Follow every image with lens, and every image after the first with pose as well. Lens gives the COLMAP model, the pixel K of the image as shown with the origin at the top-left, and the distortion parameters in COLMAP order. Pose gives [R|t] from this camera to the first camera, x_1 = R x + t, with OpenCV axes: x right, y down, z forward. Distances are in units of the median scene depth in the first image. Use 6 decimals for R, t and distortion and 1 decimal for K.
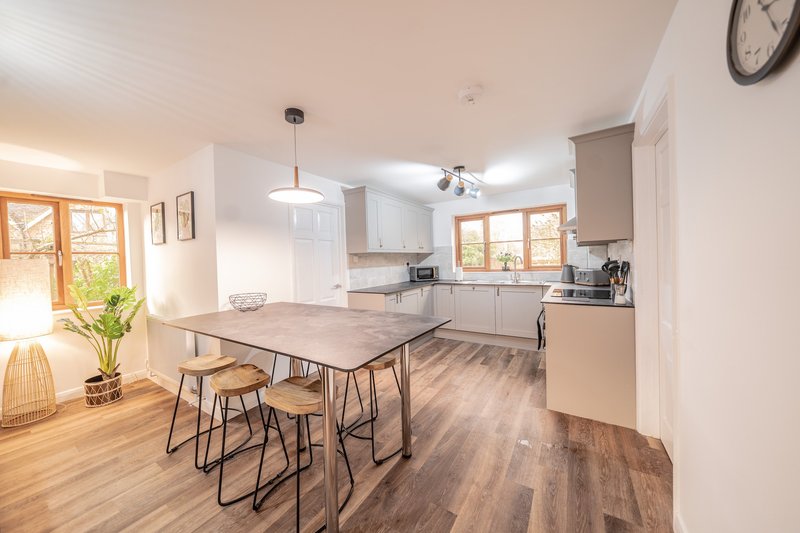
lens RADIAL K [[275.7, 0, 400.5], [0, 275.7, 264.9], [0, 0, 1]] dist [-0.009235, 0.000166]
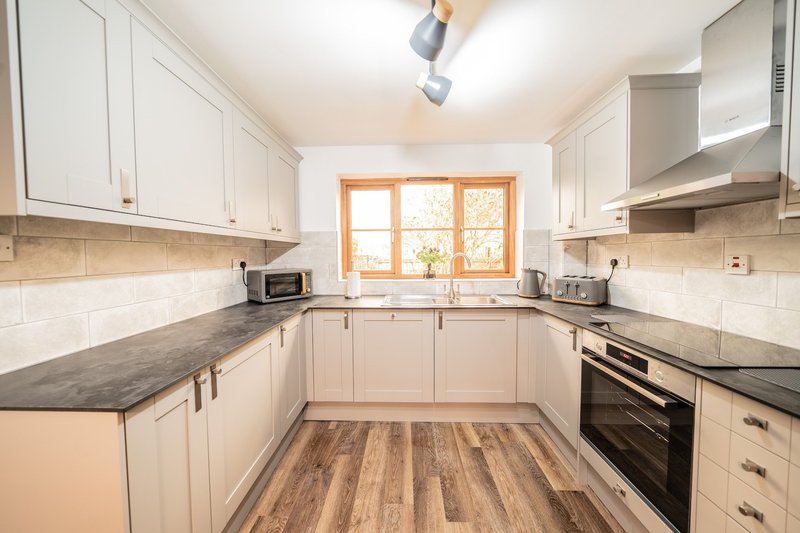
lens RADIAL K [[275.7, 0, 394.7], [0, 275.7, 264.4], [0, 0, 1]] dist [-0.009235, 0.000166]
pose [[0.862618, 0.007694, 0.505797, 0.018351], [-0.012441, 0.999905, 0.006006, -0.012083], [-0.505703, -0.011473, 0.862631, 0.641470]]
